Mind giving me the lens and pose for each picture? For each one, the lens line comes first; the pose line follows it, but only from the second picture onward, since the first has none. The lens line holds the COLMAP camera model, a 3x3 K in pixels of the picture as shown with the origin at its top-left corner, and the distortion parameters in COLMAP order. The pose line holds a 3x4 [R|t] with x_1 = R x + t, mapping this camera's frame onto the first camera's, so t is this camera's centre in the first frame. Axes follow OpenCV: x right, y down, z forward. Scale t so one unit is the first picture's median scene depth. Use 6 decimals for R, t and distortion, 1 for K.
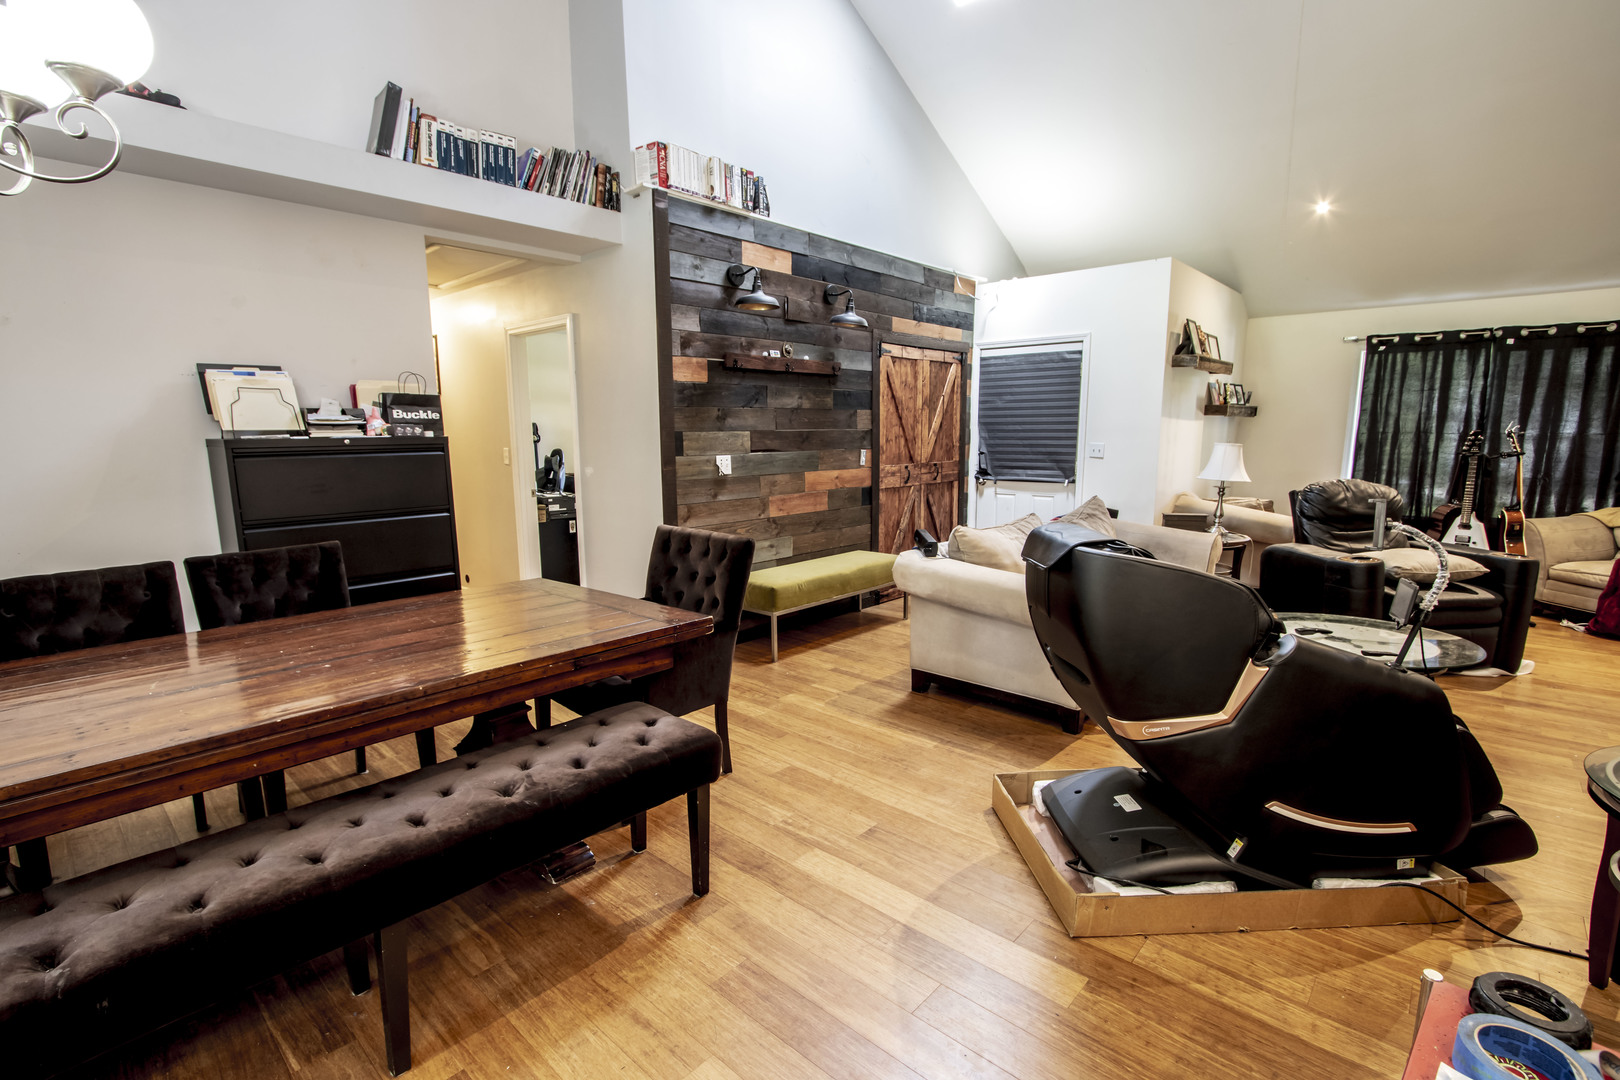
lens RADIAL K [[747.0, 0, 807.0], [0, 747.0, 558.3], [0, 0, 1]] dist [-0.018875, 0.003717]
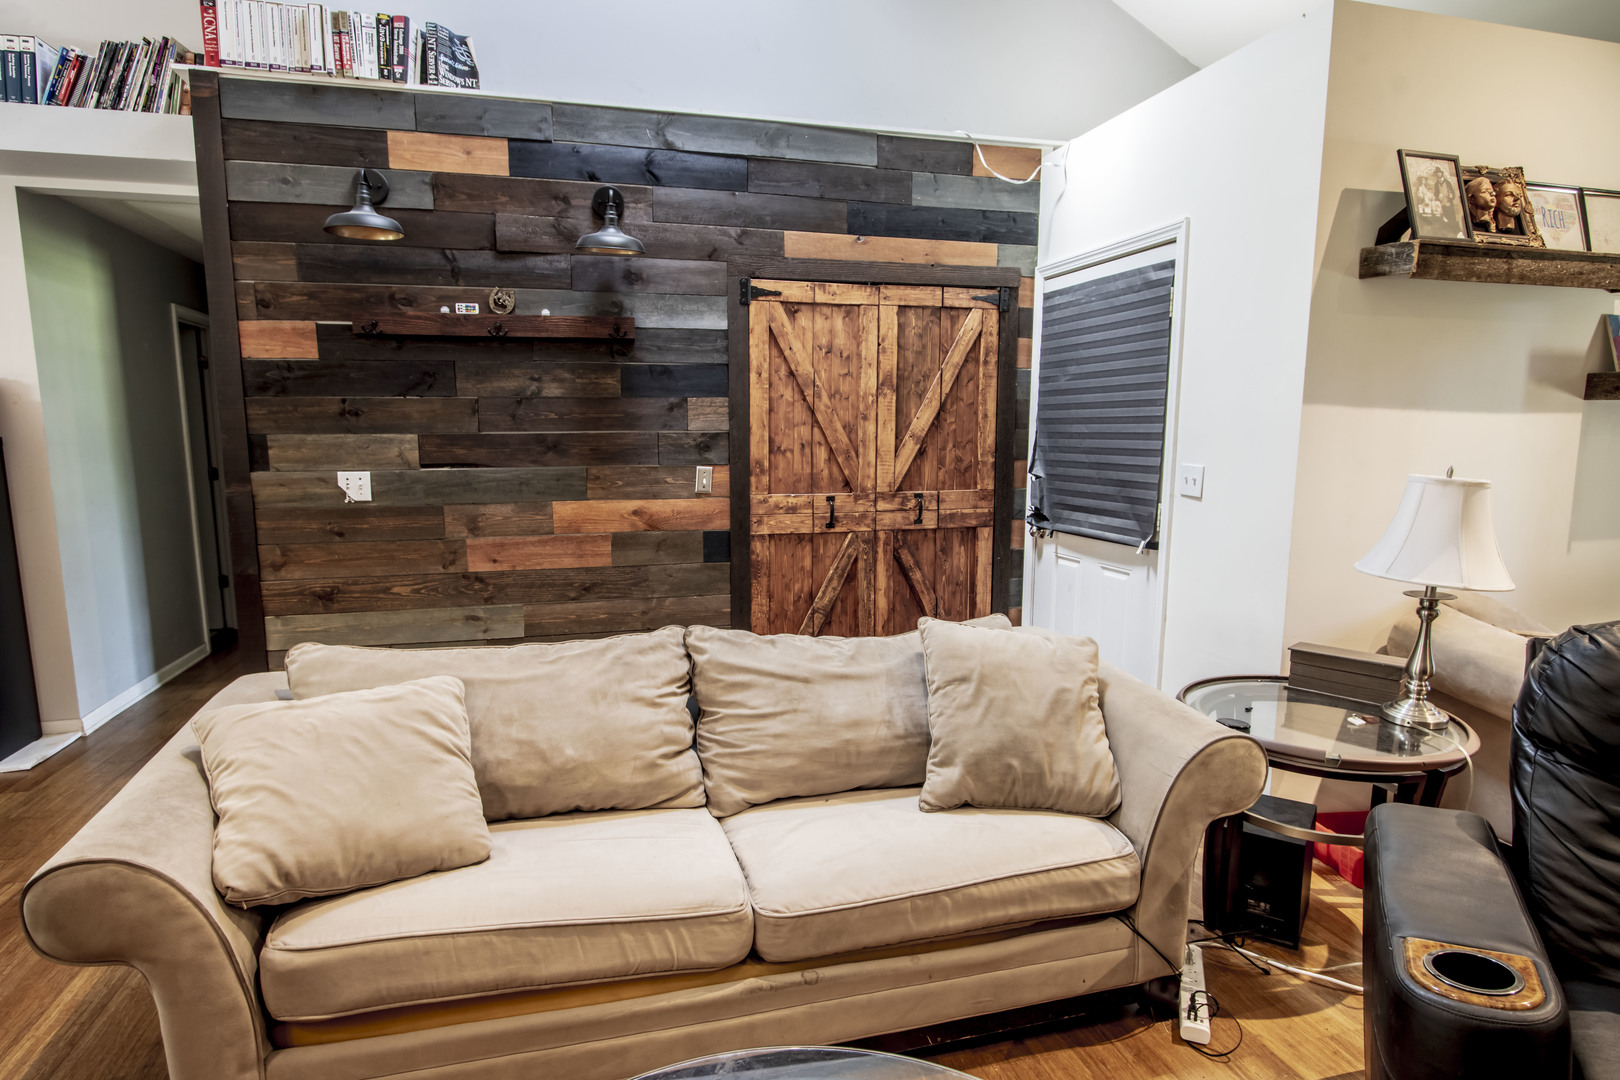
lens RADIAL K [[896.7, 0, 805.8], [0, 896.7, 560.6], [0, 0, 1]] dist [-0.015702, 0.003308]
pose [[0.845006, 0.083522, -0.528194, 0.574769], [-0.094596, 0.995497, 0.006081, -0.094392], [0.526323, 0.044827, 0.849102, 0.510079]]
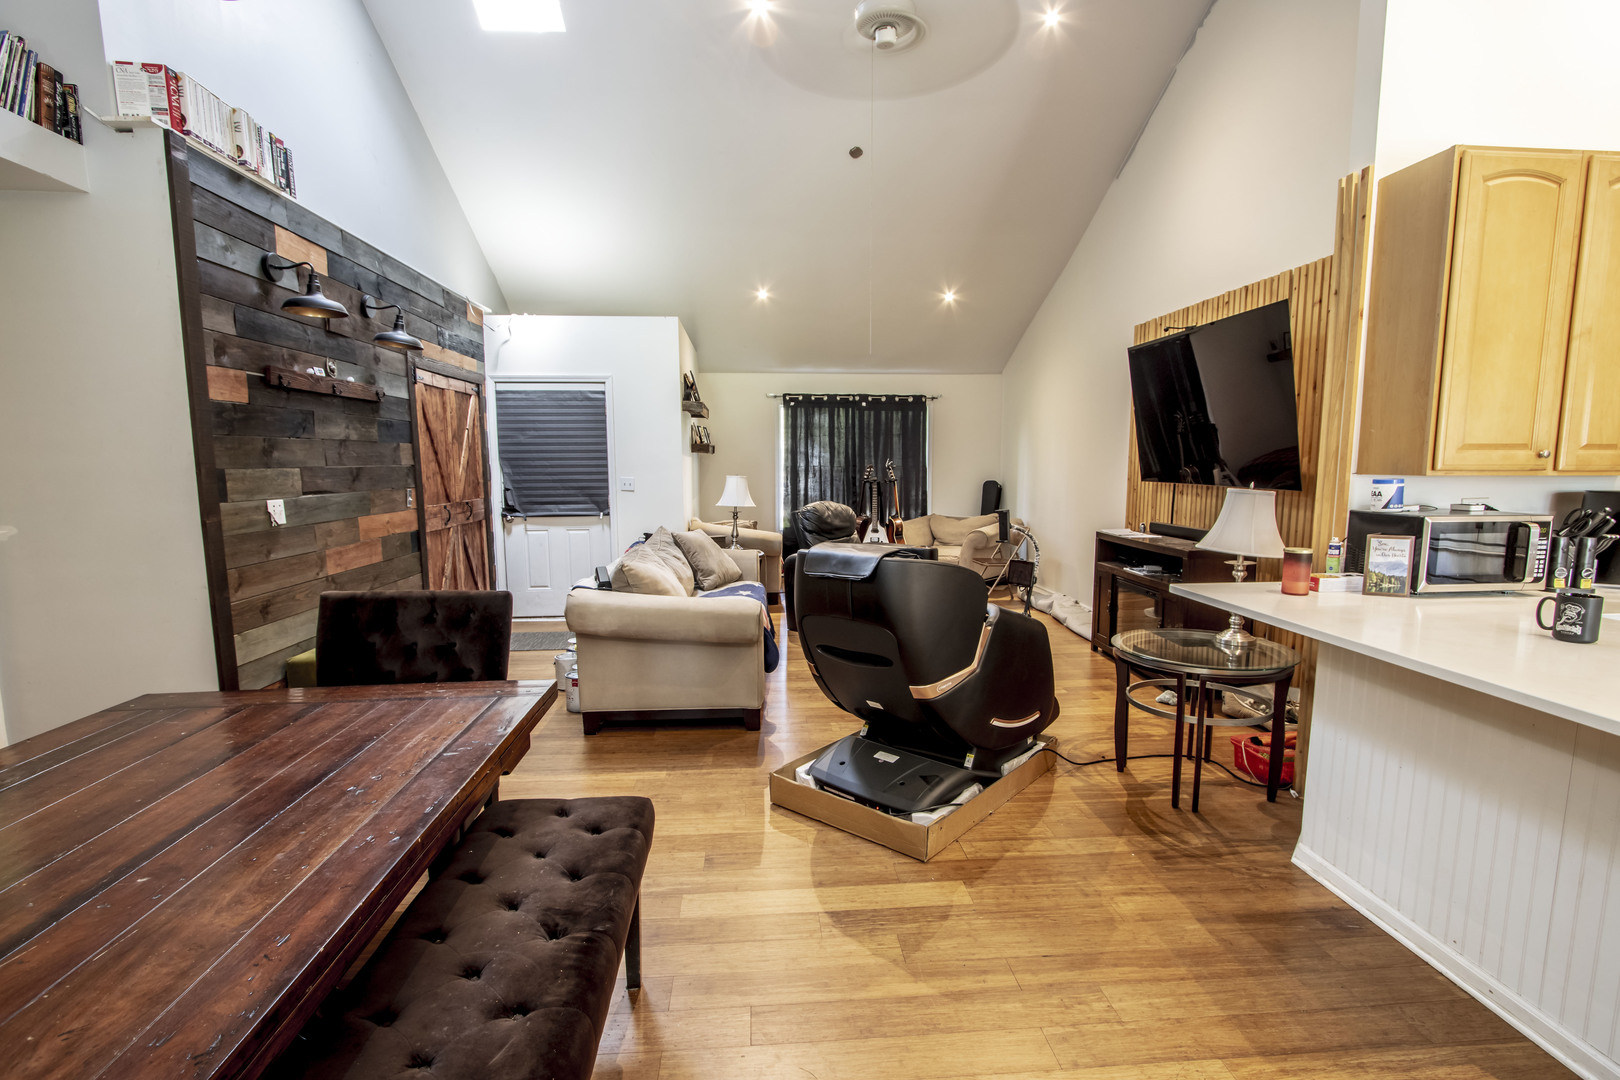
lens RADIAL K [[747.0, 0, 807.0], [0, 747.0, 558.3], [0, 0, 1]] dist [-0.018875, 0.003717]
pose [[0.688133, -0.089321, 0.720066, -0.263124], [0.122013, 0.992507, 0.006514, -0.015960], [-0.715252, 0.083375, 0.693875, 0.086513]]
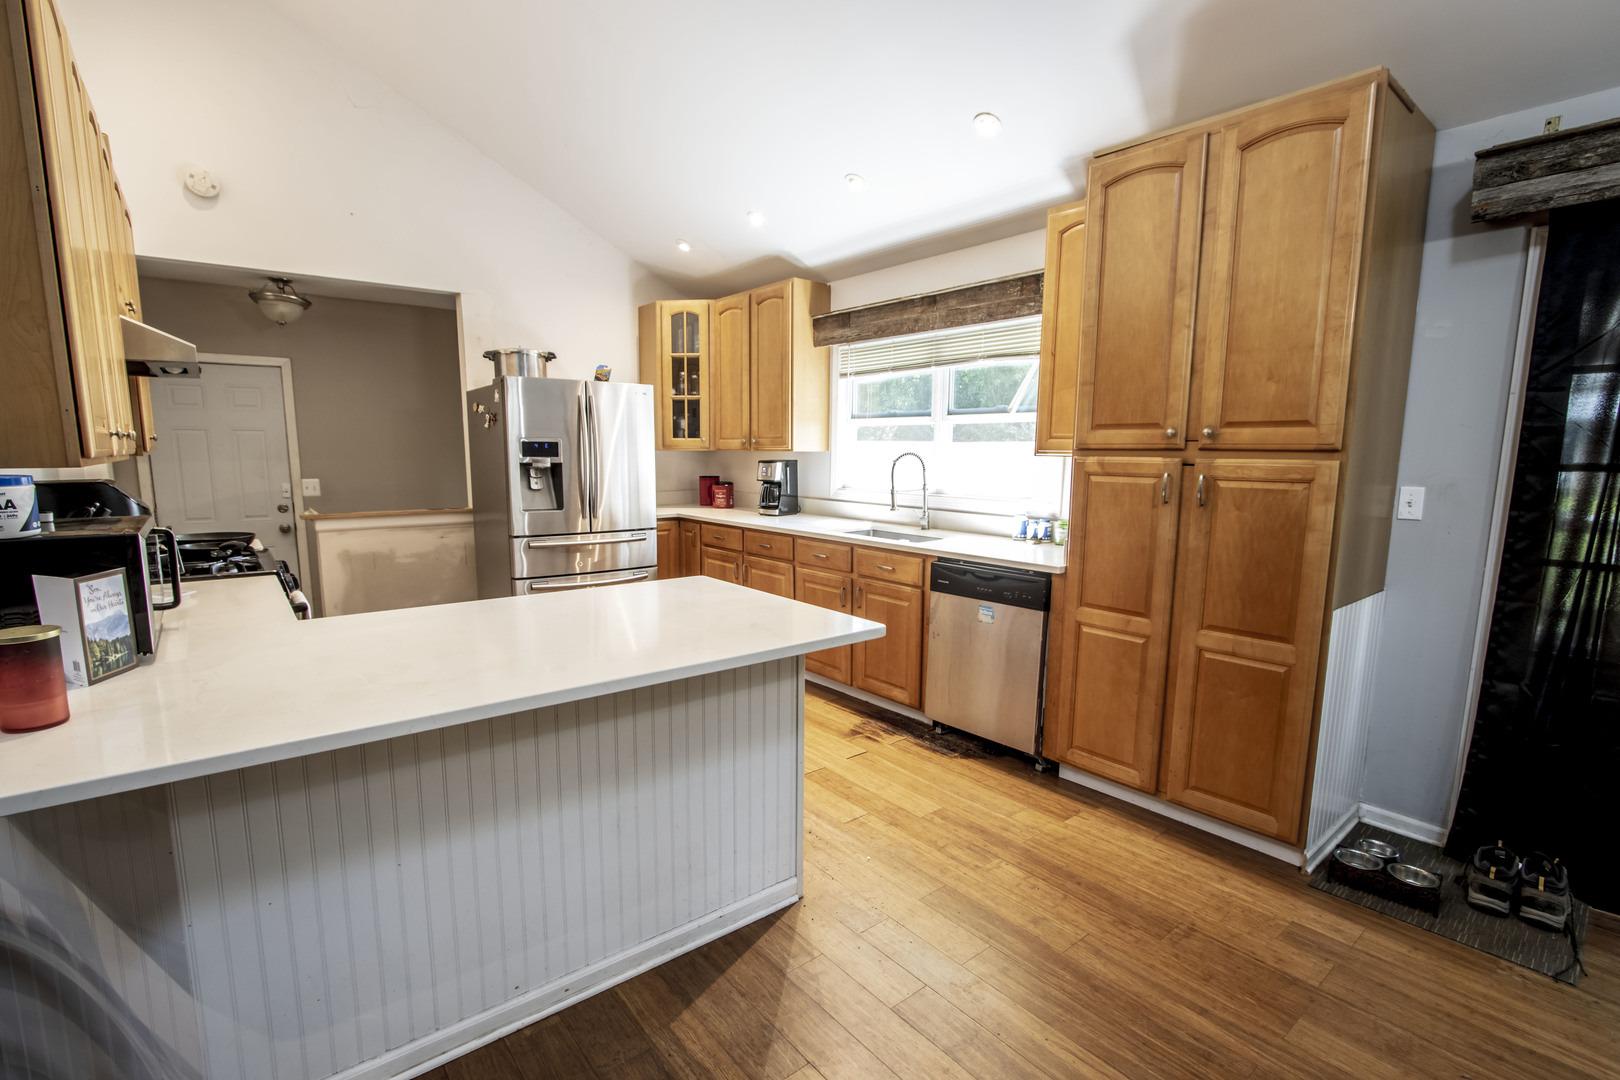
lens RADIAL K [[747.0, 0, 807.0], [0, 747.0, 558.3], [0, 0, 1]] dist [-0.018875, 0.003717]
pose [[-0.988073, -0.023261, 0.152219, 0.055717], [0.025076, 0.951023, 0.308101, -0.066661], [-0.151930, 0.308243, -0.939097, 0.376083]]
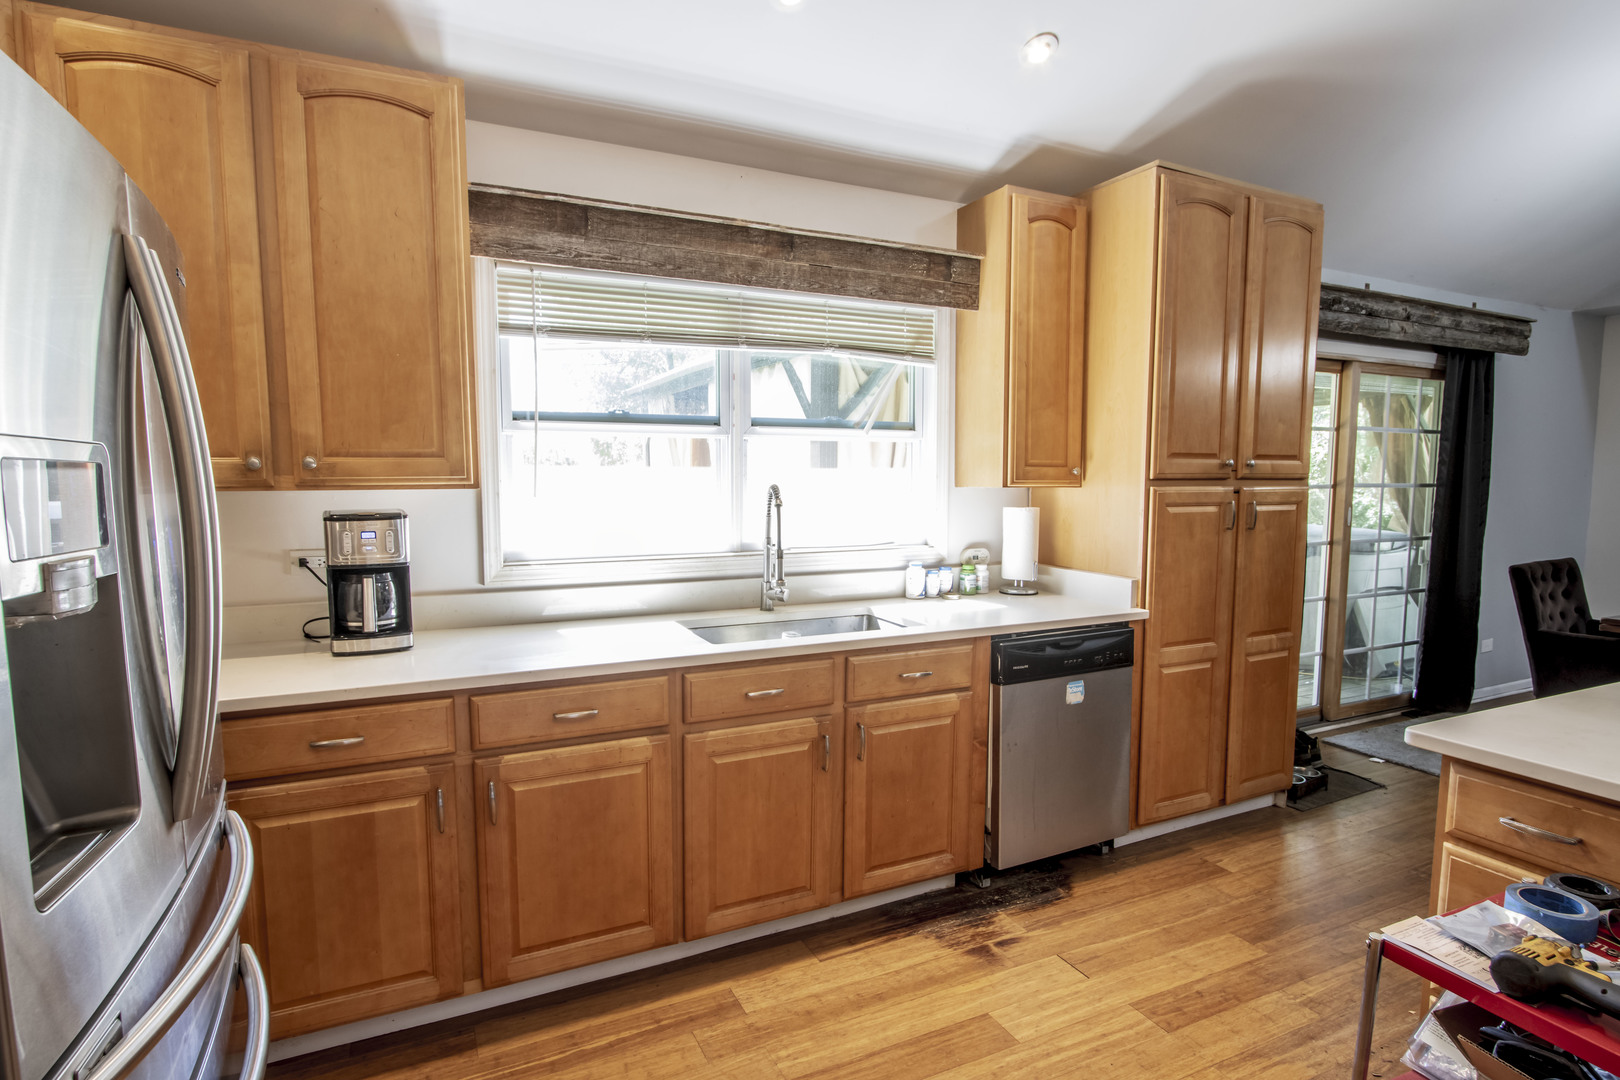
lens RADIAL K [[840.3, 0, 807.6], [0, 840.3, 559.1], [0, 0, 1]] dist [-0.016207, 0.002837]
pose [[-0.378588, 0.096881, -0.920481, 0.577640], [-0.154864, 0.973857, 0.166194, 0.030477], [0.912518, 0.205468, -0.353687, -0.223602]]
